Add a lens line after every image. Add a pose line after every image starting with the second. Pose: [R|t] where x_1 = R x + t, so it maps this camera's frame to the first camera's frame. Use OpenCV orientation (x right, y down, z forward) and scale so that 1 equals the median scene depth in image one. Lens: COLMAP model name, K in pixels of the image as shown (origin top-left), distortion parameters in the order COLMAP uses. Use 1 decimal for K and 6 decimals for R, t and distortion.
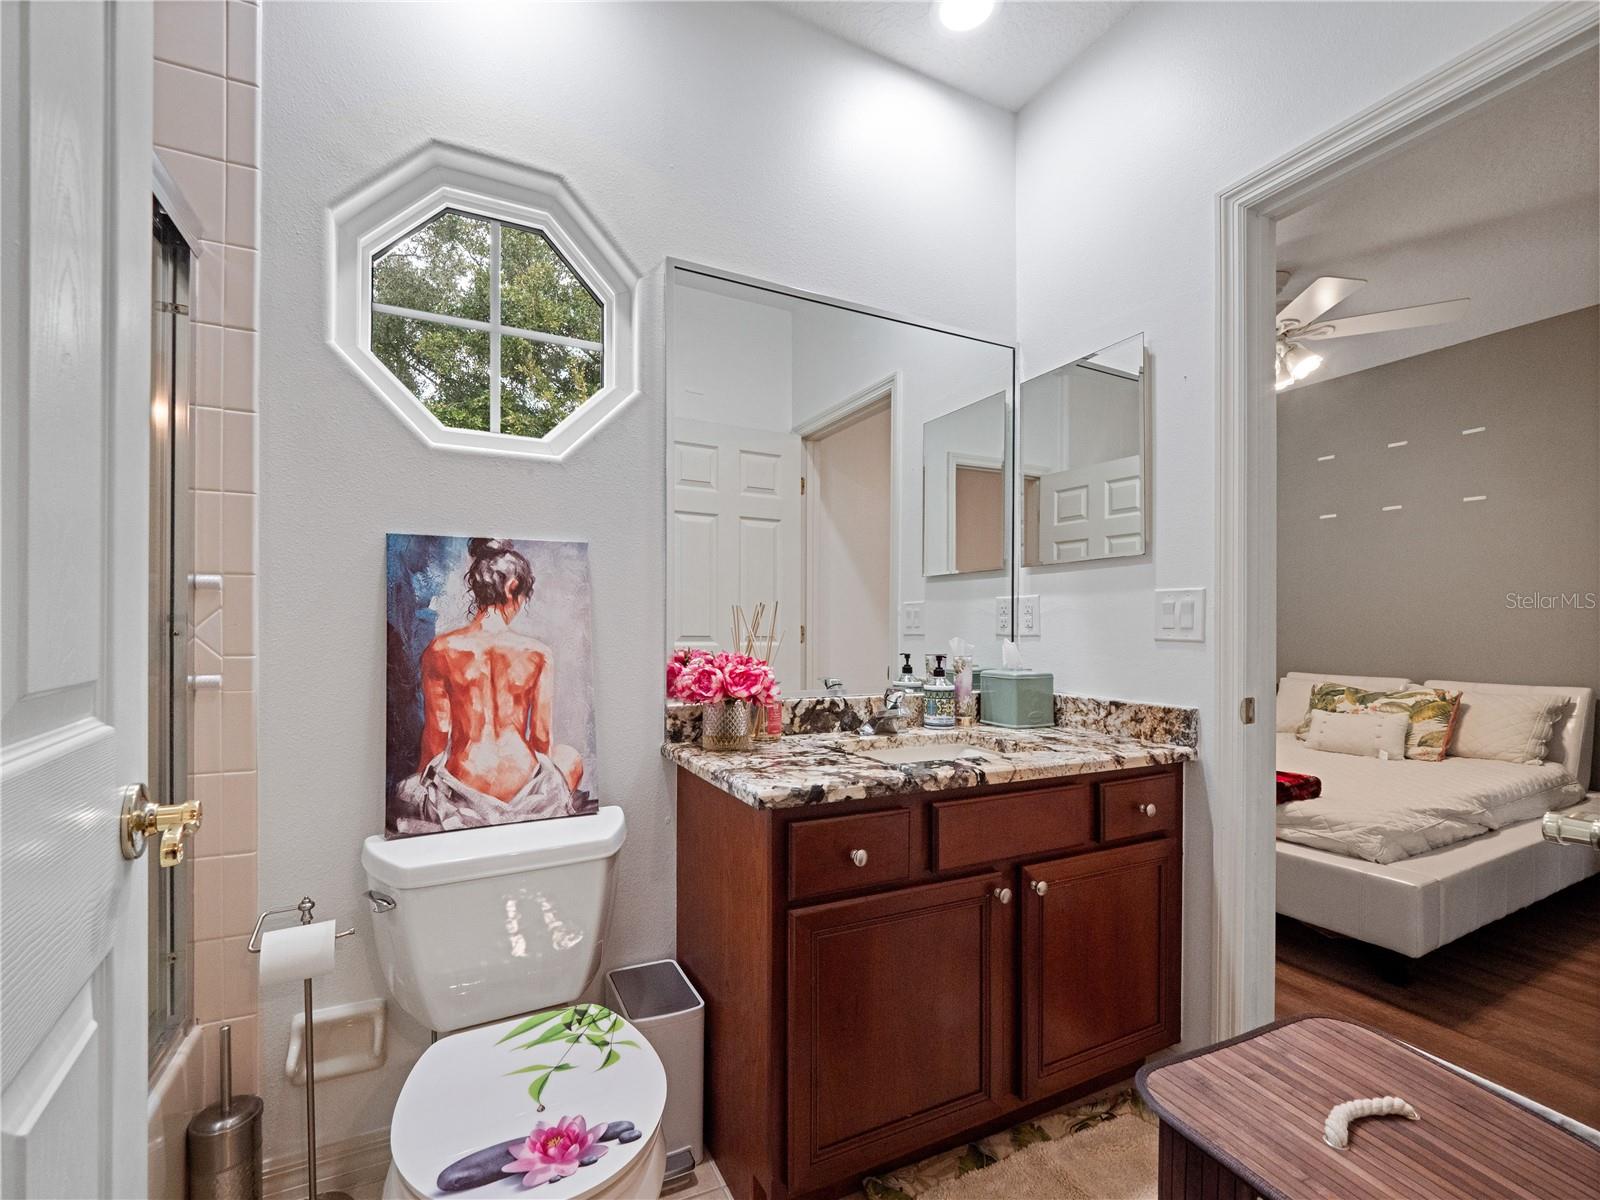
lens RADIAL K [[663.3, 0, 800.8], [0, 663.3, 661.9], [0, 0, 1]] dist [0.013322, -0.011892]
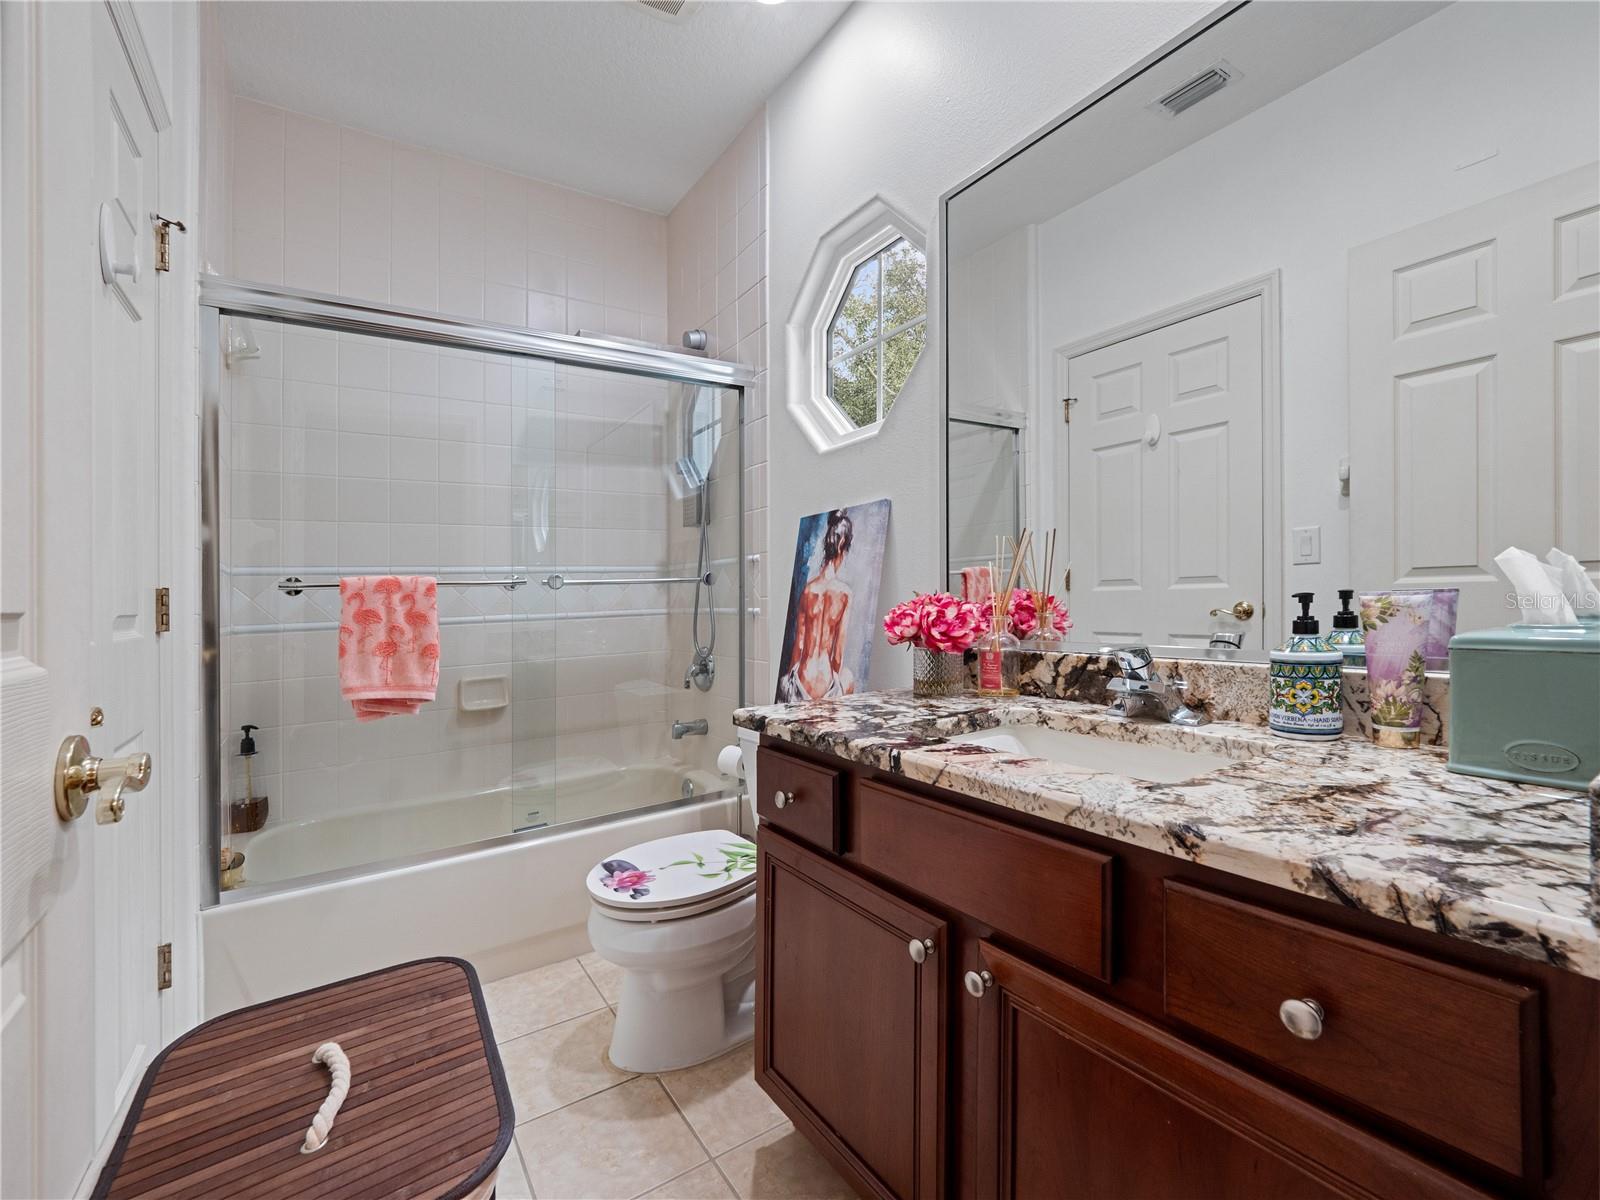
lens RADIAL K [[681.1, 0, 788.2], [0, 681.1, 609.6], [0, 0, 1]] dist [0.013565, -0.013054]
pose [[0.148653, 0.013393, -0.988799, 0.914274], [-0.013344, 0.999844, 0.011537, 0.001903], [0.988799, 0.011480, 0.148809, 0.722042]]
